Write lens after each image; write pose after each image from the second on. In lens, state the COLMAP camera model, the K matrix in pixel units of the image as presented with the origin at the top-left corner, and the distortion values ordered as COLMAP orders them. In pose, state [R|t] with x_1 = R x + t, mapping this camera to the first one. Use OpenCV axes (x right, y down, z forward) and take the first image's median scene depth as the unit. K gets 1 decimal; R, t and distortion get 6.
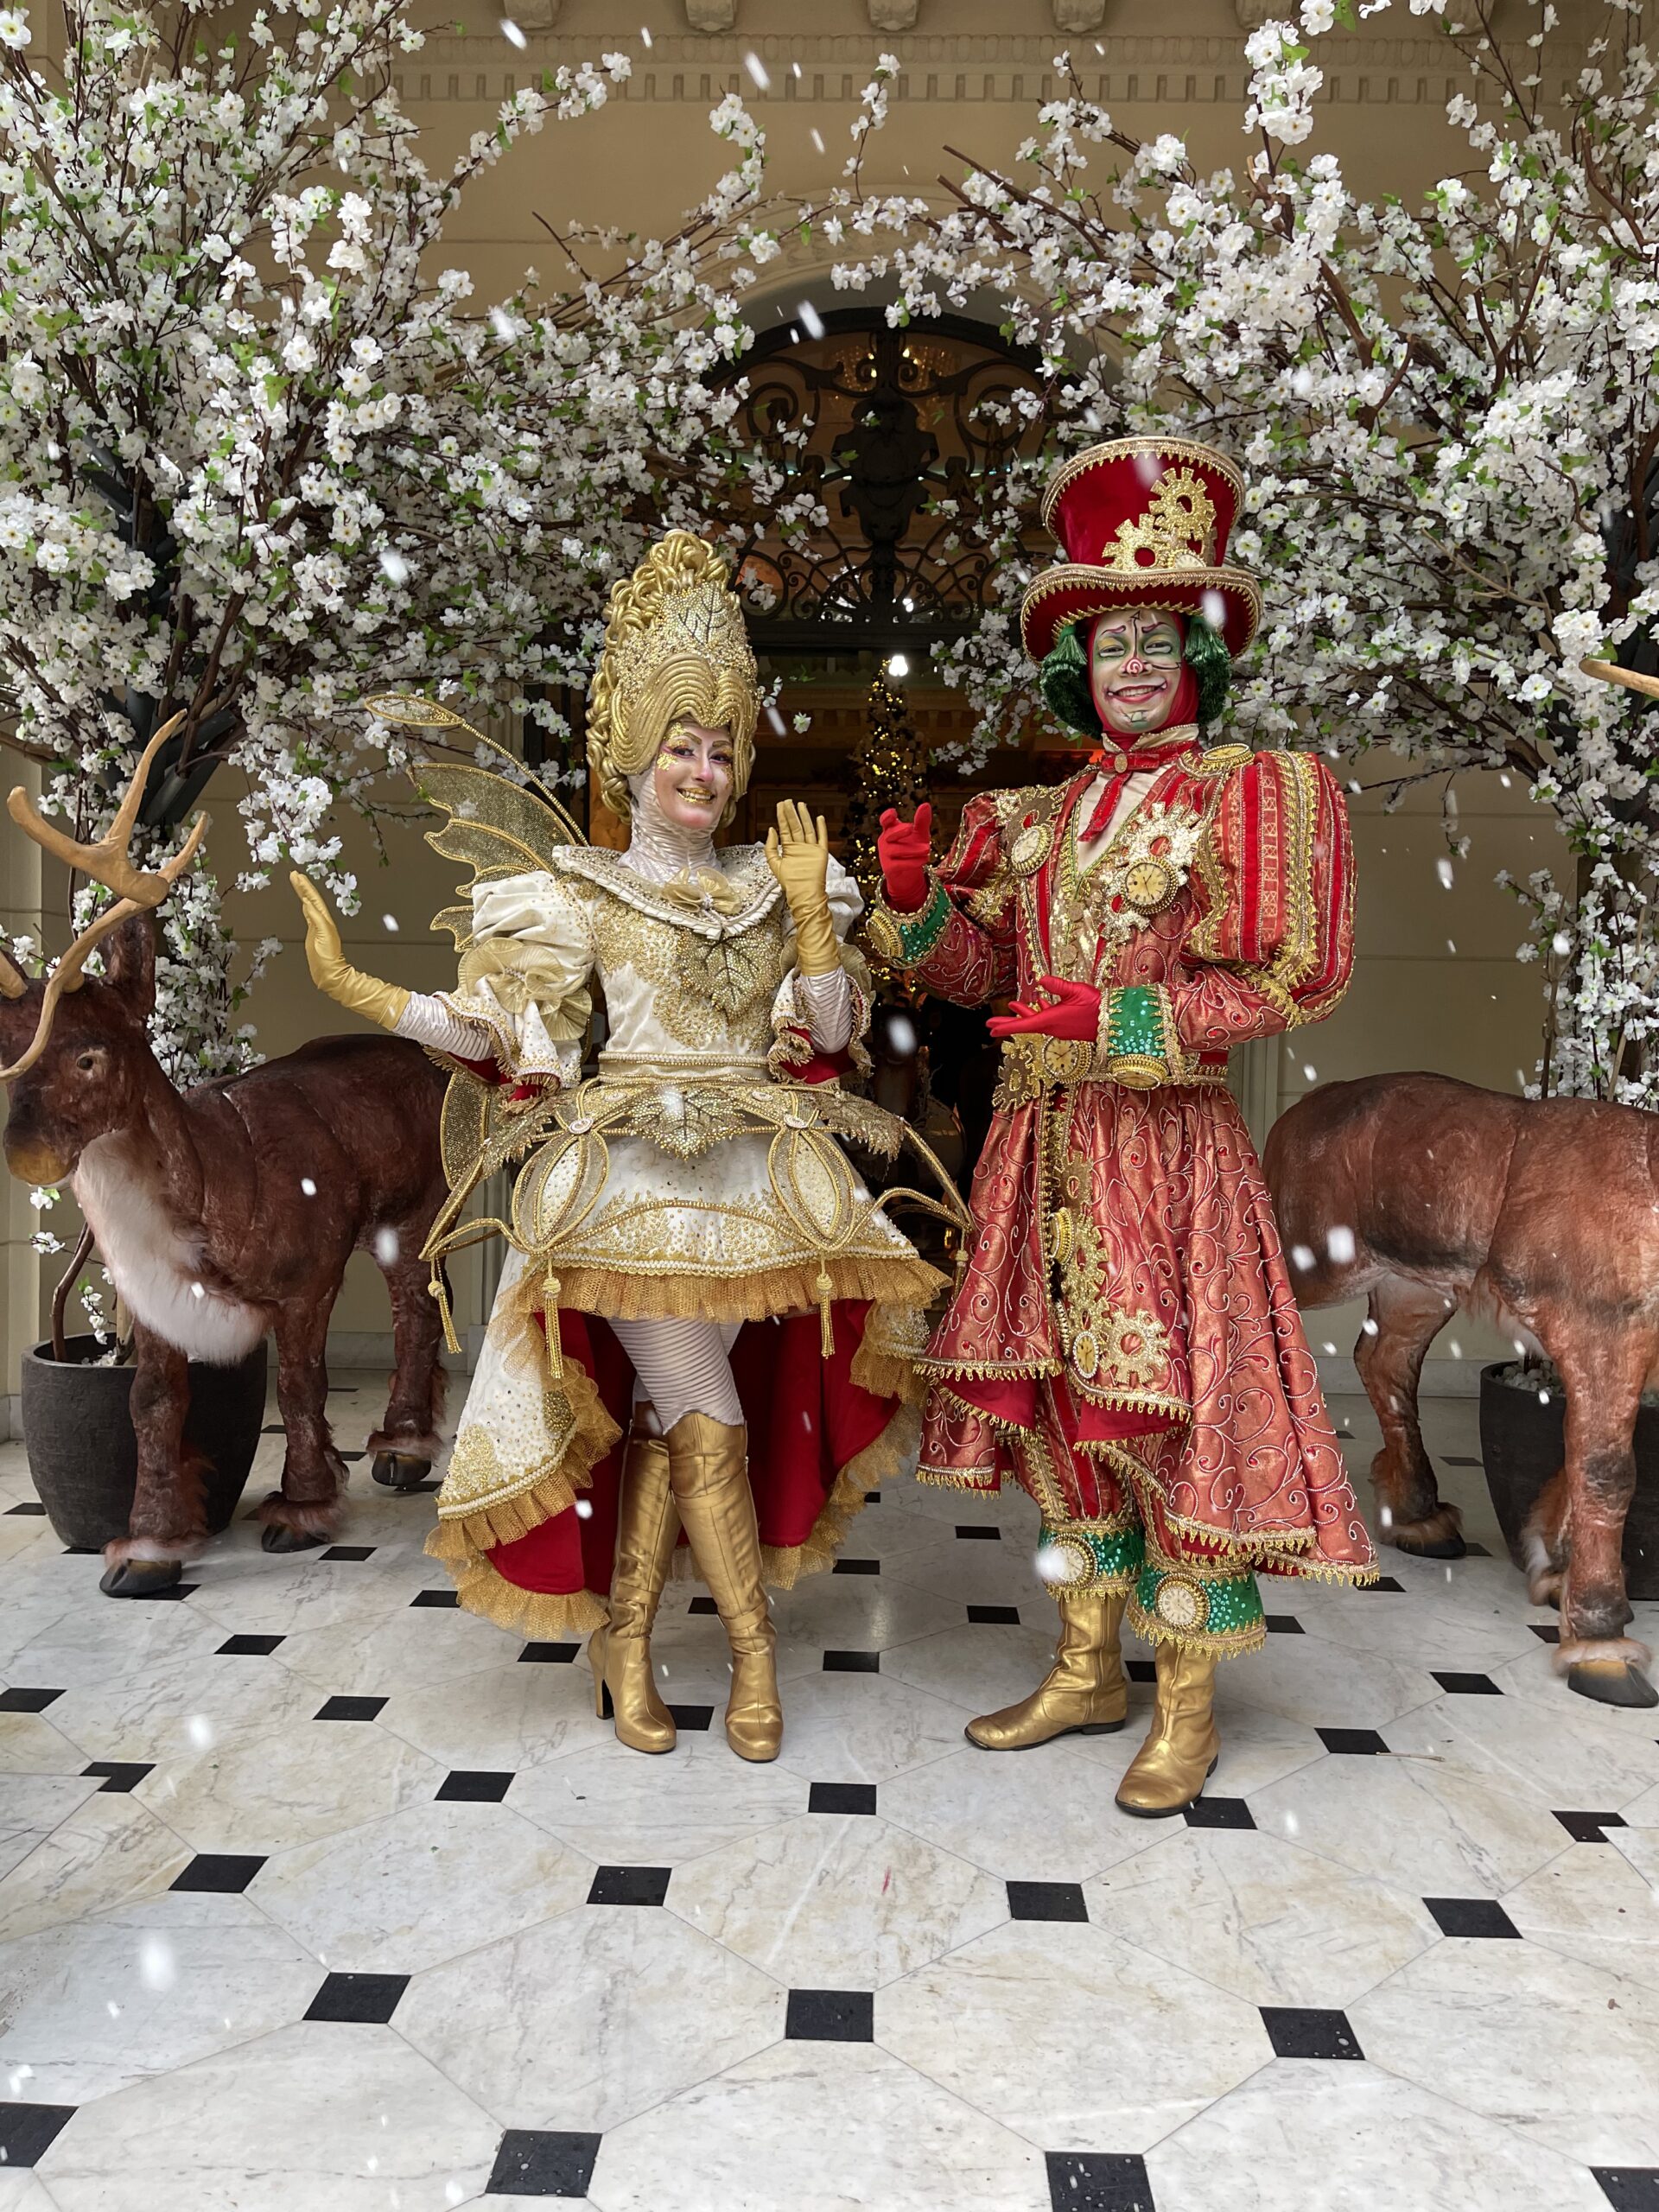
lens RADIAL K [[1678.3, 0, 807.9], [0, 1678.3, 1129.7], [0, 0, 1]] dist [0.011402, -0.021092]
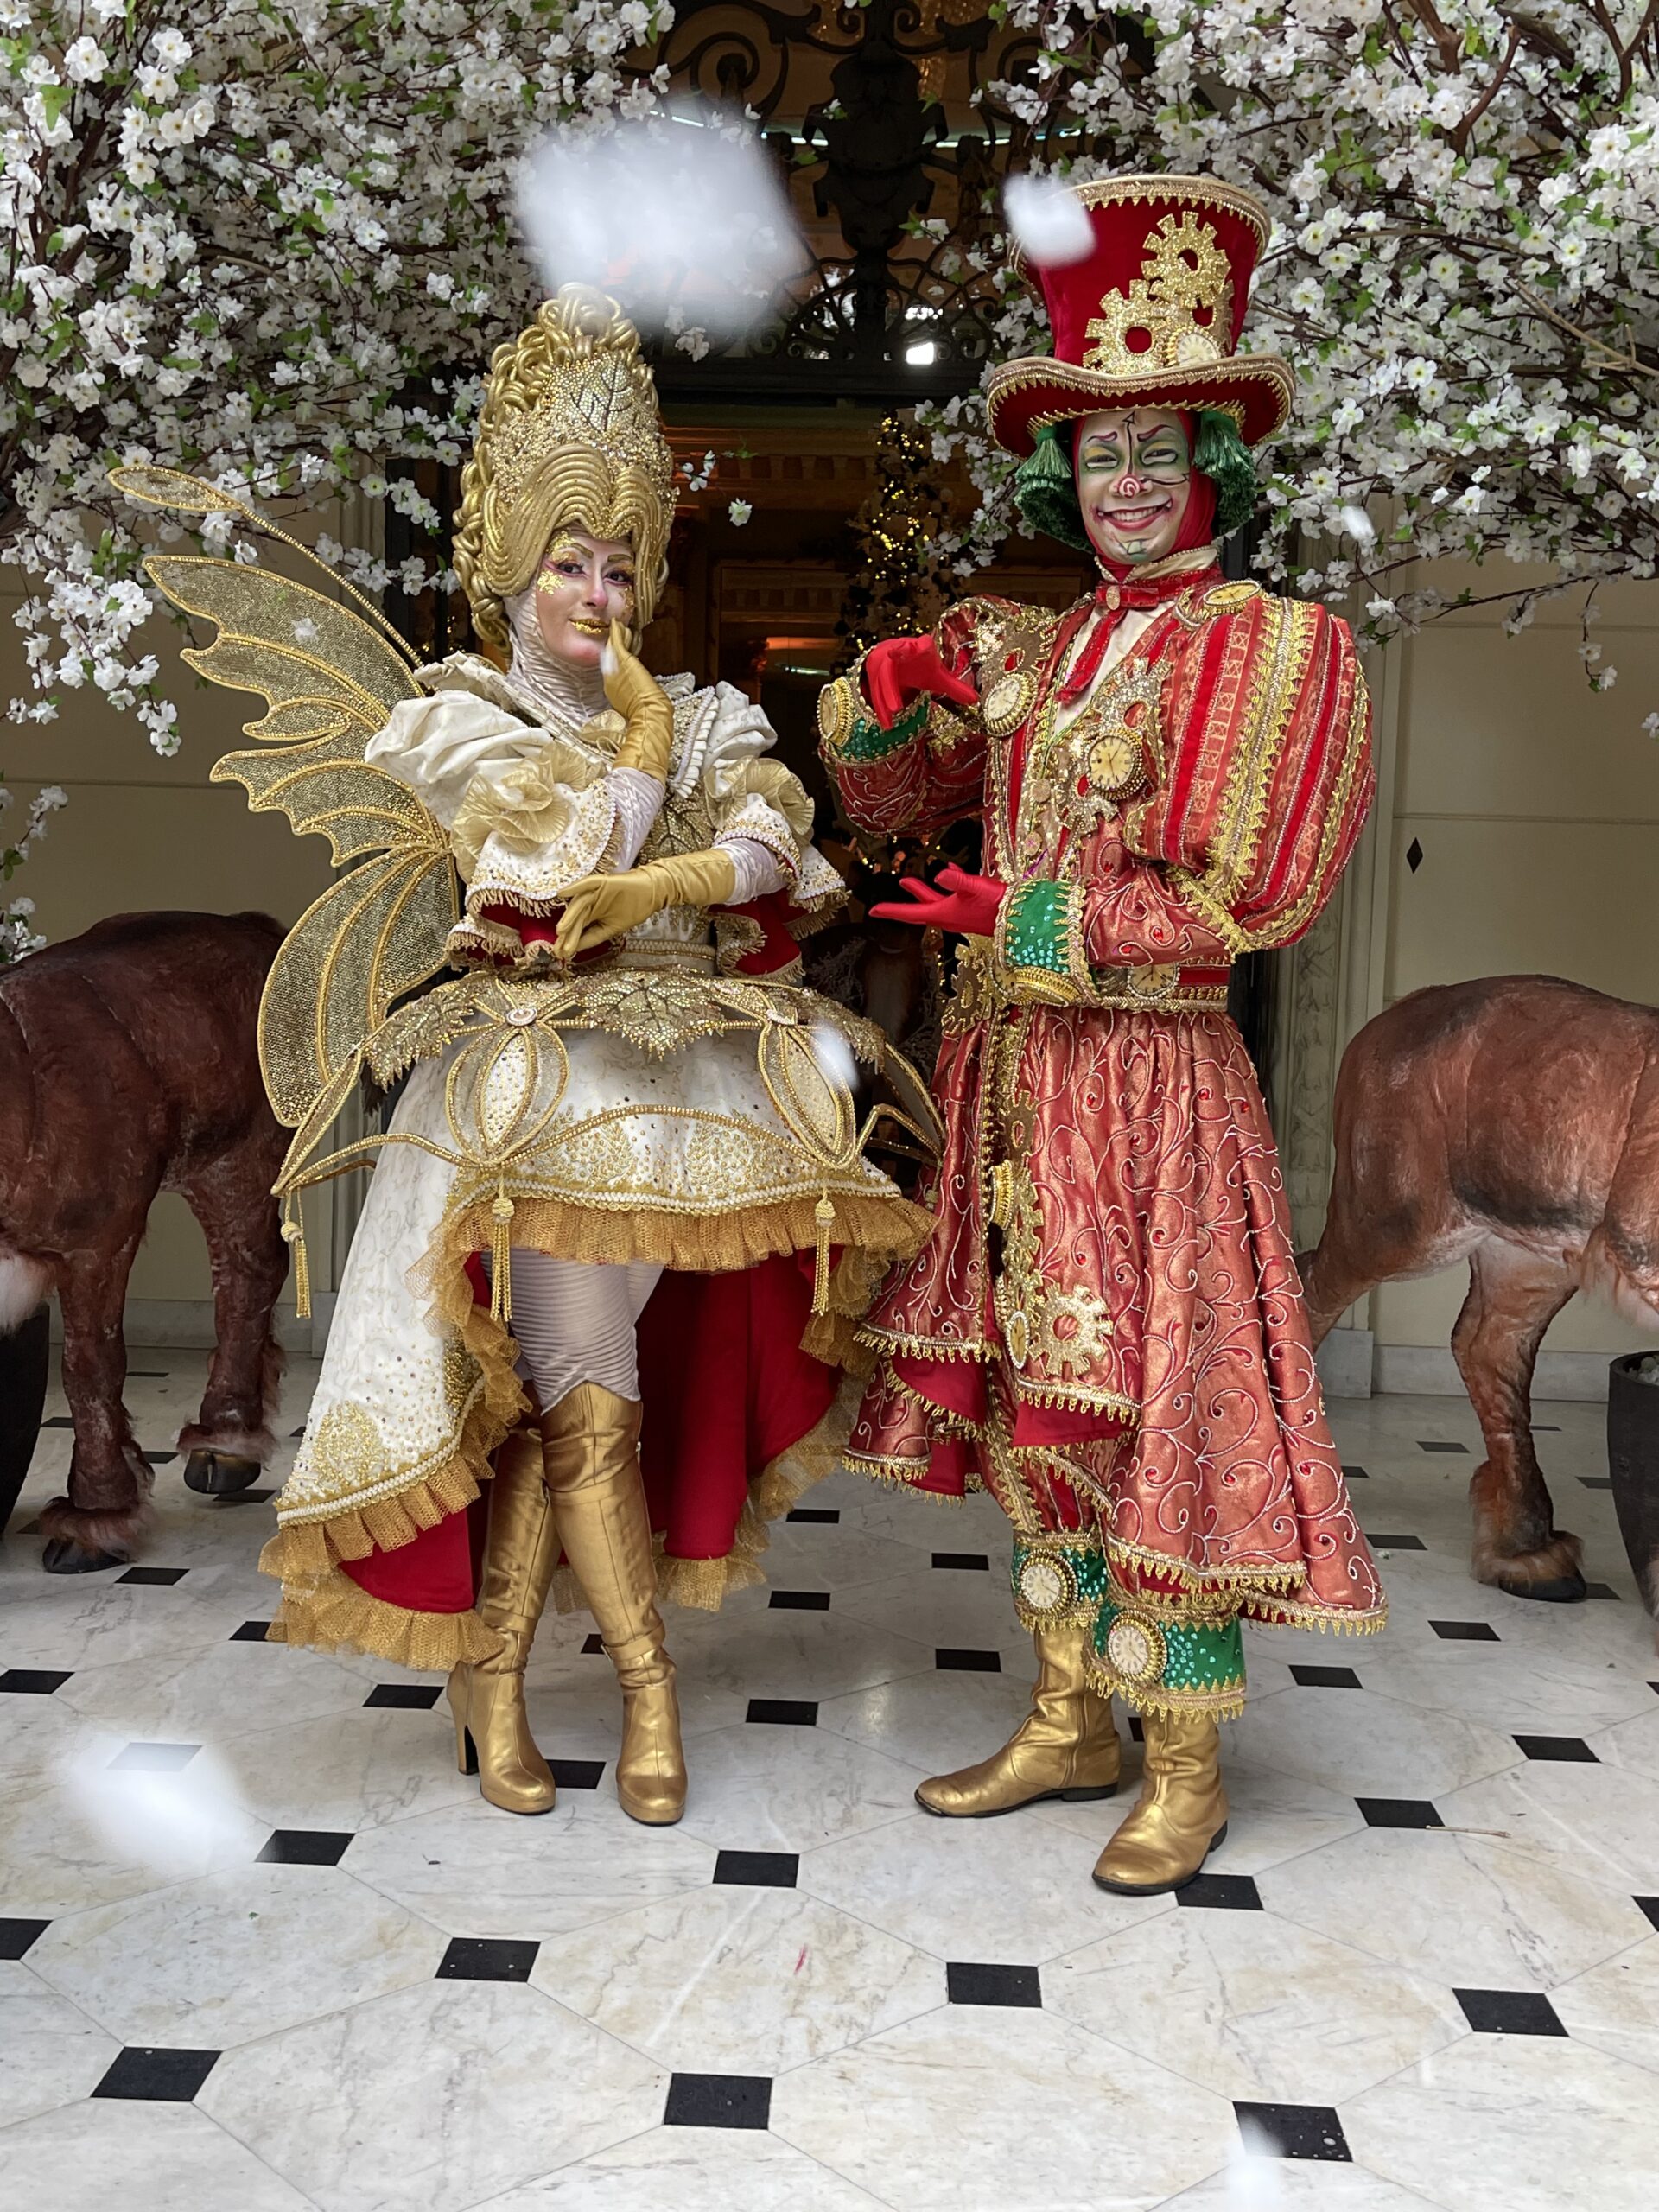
lens RADIAL K [[2528.4, 0, 835.6], [0, 2528.4, 1128.1], [0, 0, 1]] dist [0.017531, 0.000000]
pose [[0.999898, 0.010721, -0.009430, 0.061057], [-0.010335, 0.999143, 0.040087, -0.008382], [0.009852, -0.039985, 0.999152, -0.192034]]
